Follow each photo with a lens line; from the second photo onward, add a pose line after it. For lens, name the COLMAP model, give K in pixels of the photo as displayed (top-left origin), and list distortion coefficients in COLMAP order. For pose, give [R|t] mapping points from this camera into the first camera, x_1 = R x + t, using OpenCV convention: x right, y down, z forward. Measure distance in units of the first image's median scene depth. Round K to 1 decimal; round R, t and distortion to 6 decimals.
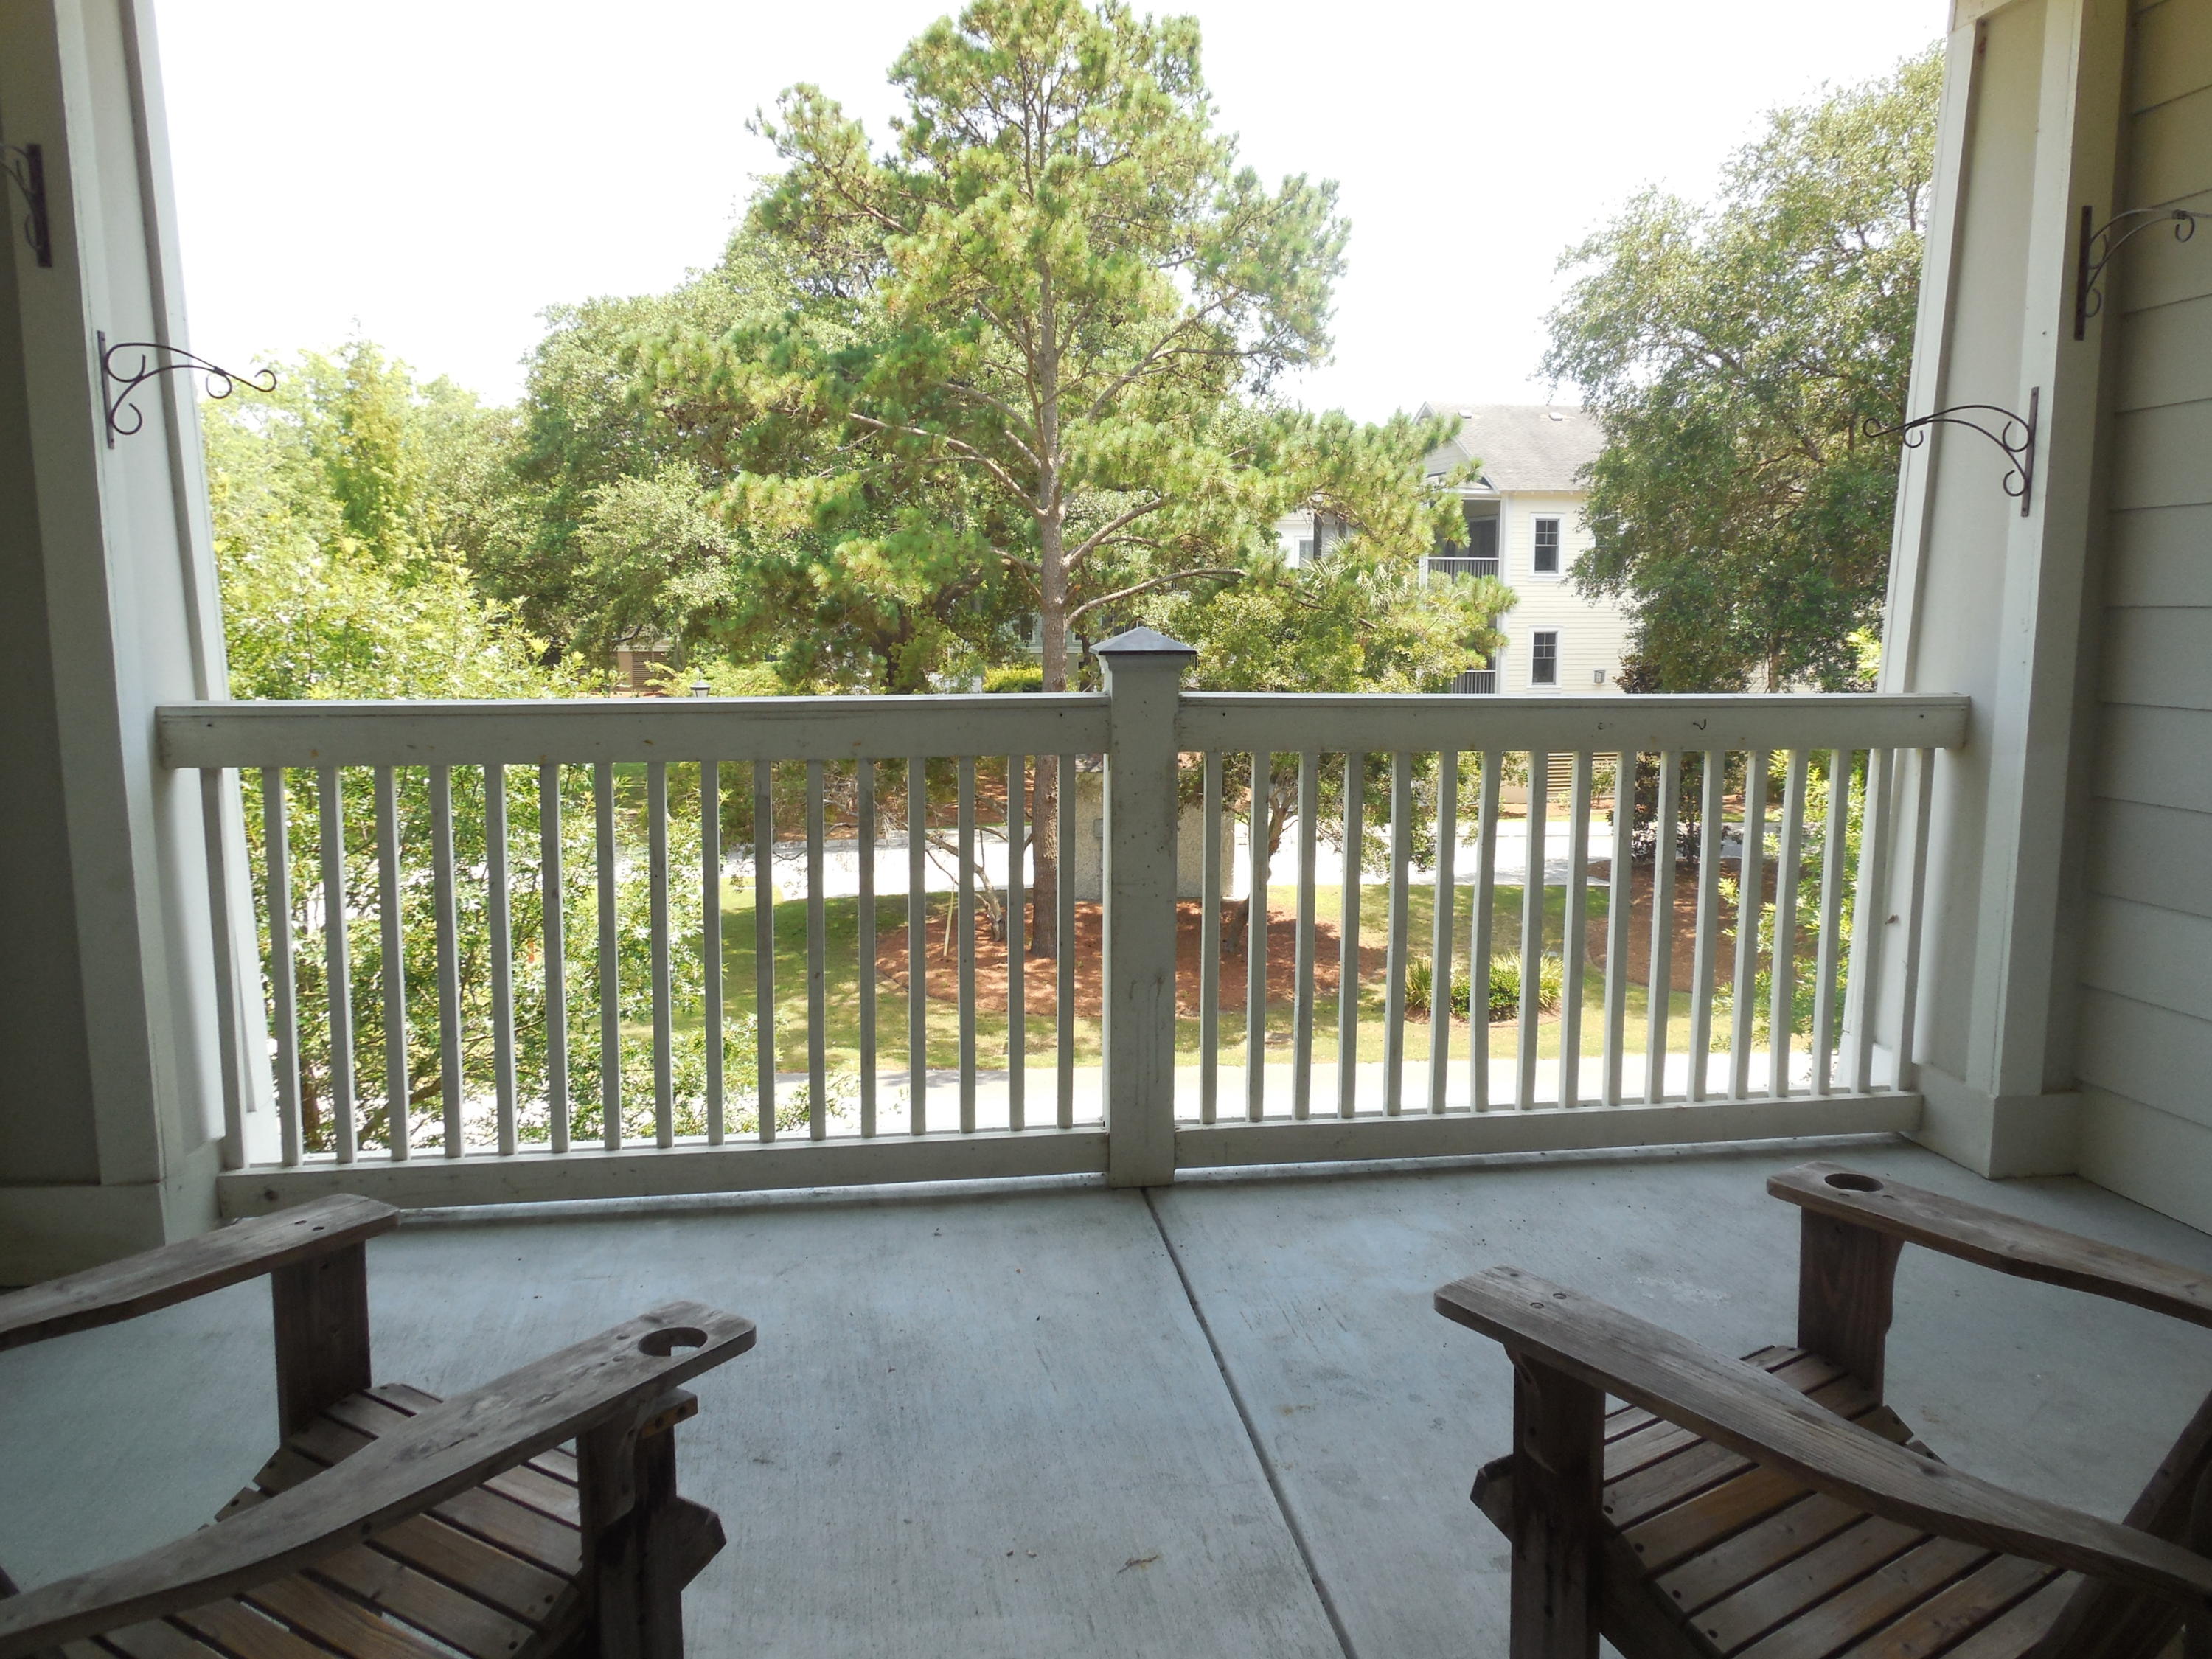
lens RADIAL K [[1727.1, 0, 1106.0], [0, 1727.1, 829.5], [0, 0, 1]] dist [0.002986, -0.002205]
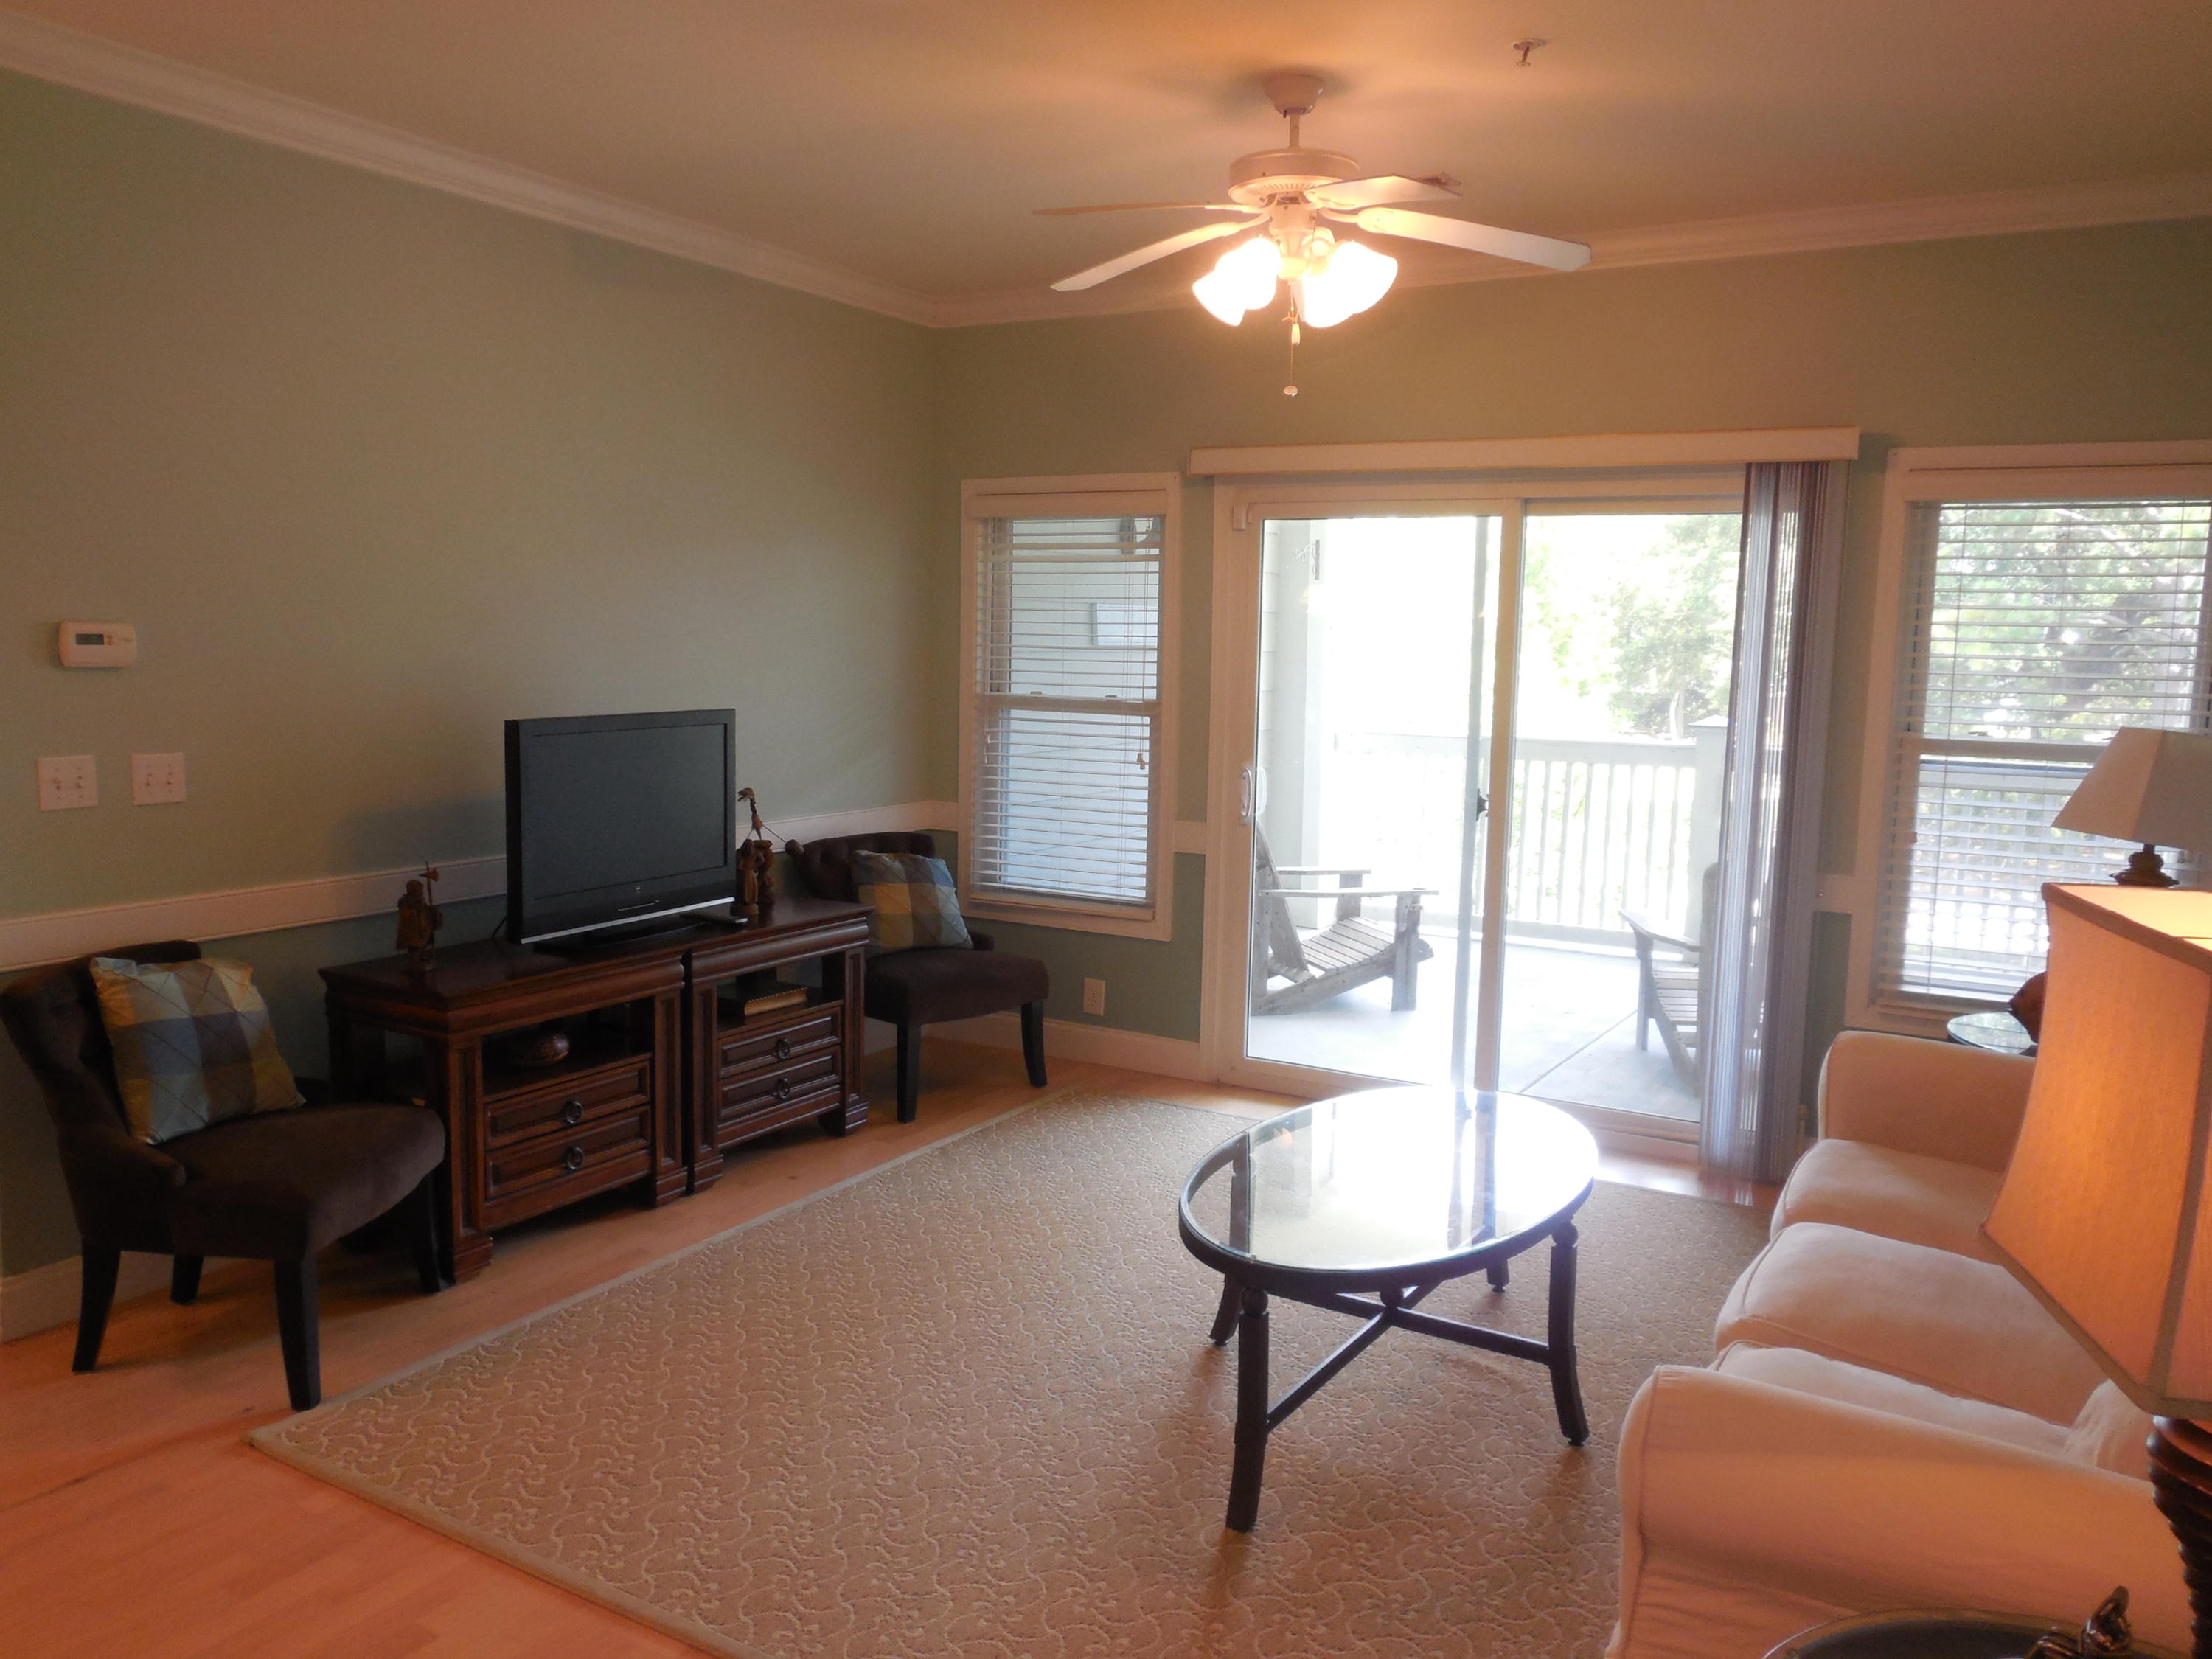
lens RADIAL K [[1631.5, 0, 1100.0], [0, 1631.5, 798.8], [0, 0, 1]] dist [0.057976, 0.000549]
pose [[0.792176, 0.078045, -0.605282, 0.070172], [-0.103407, 0.994614, -0.007091, 0.007042], [0.601468, 0.068207, 0.795980, -0.123335]]
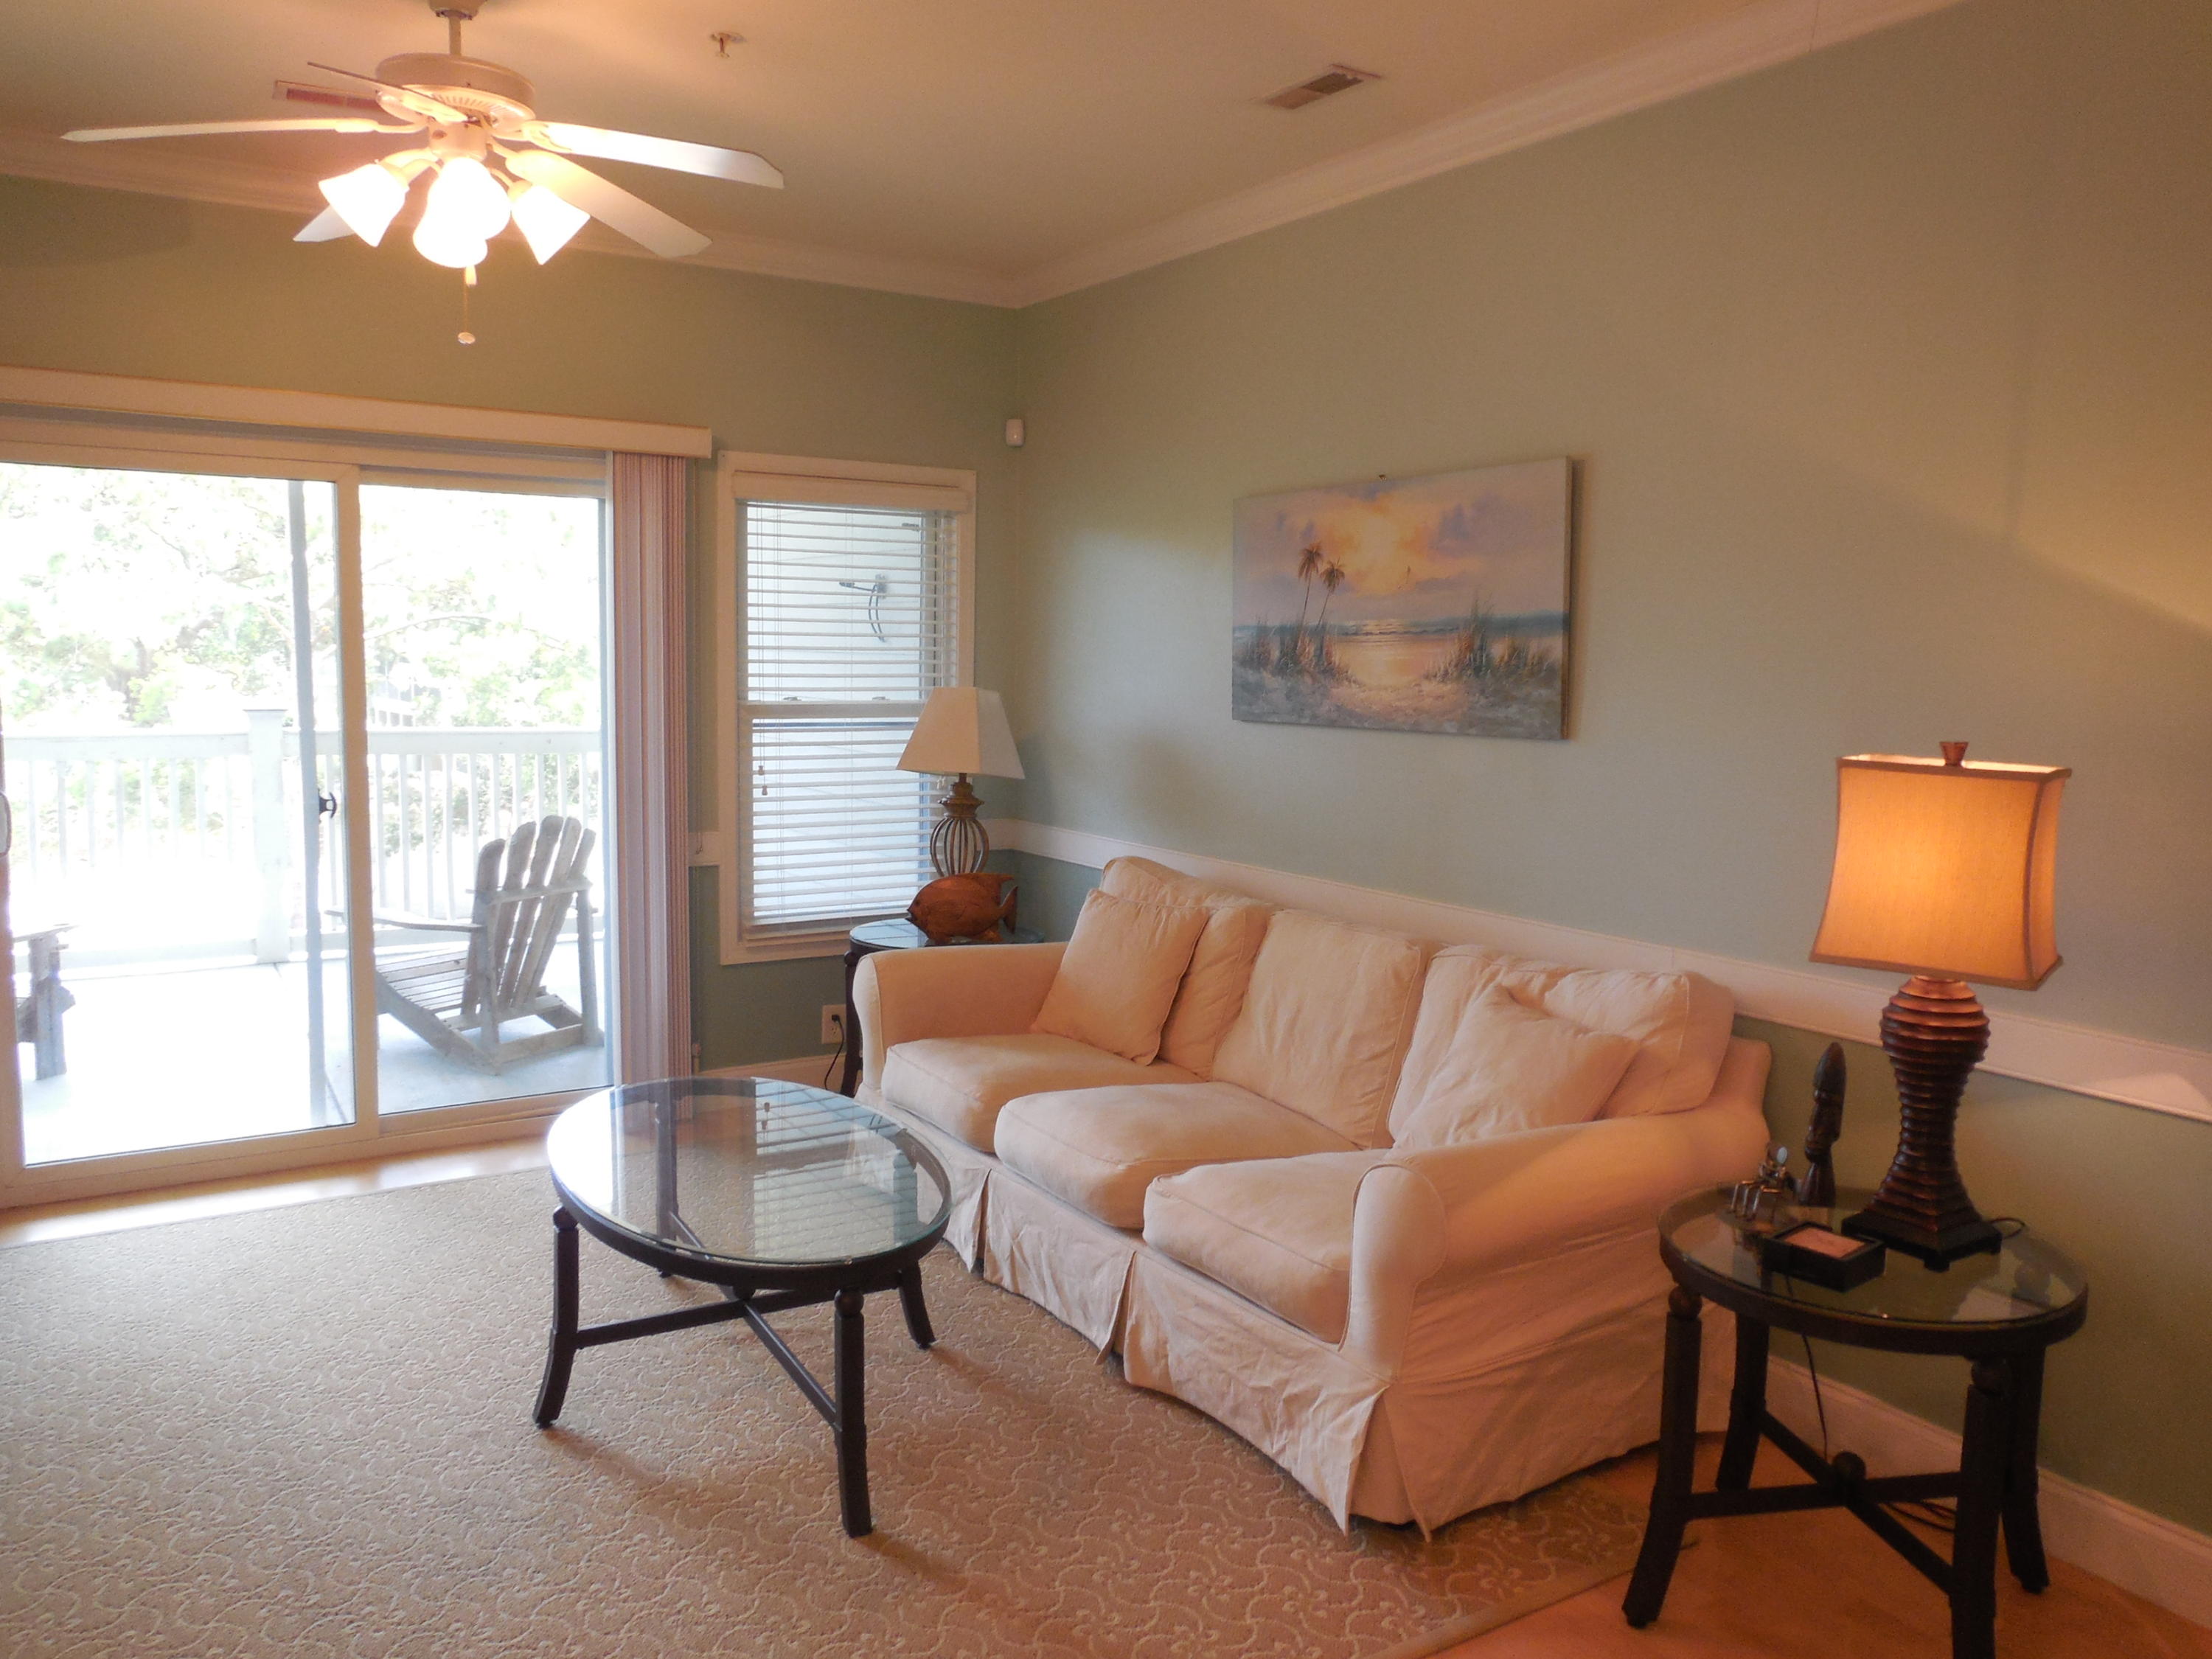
lens RADIAL K [[1659.1, 0, 1106.0], [0, 1659.1, 829.5], [0, 0, 1]] dist [-0.033713, 0.006203]
pose [[0.916543, -0.033914, 0.398495, 0.017169], [0.039375, 0.999209, -0.005526, 0.007900], [-0.397993, 0.020755, 0.917154, -0.130182]]
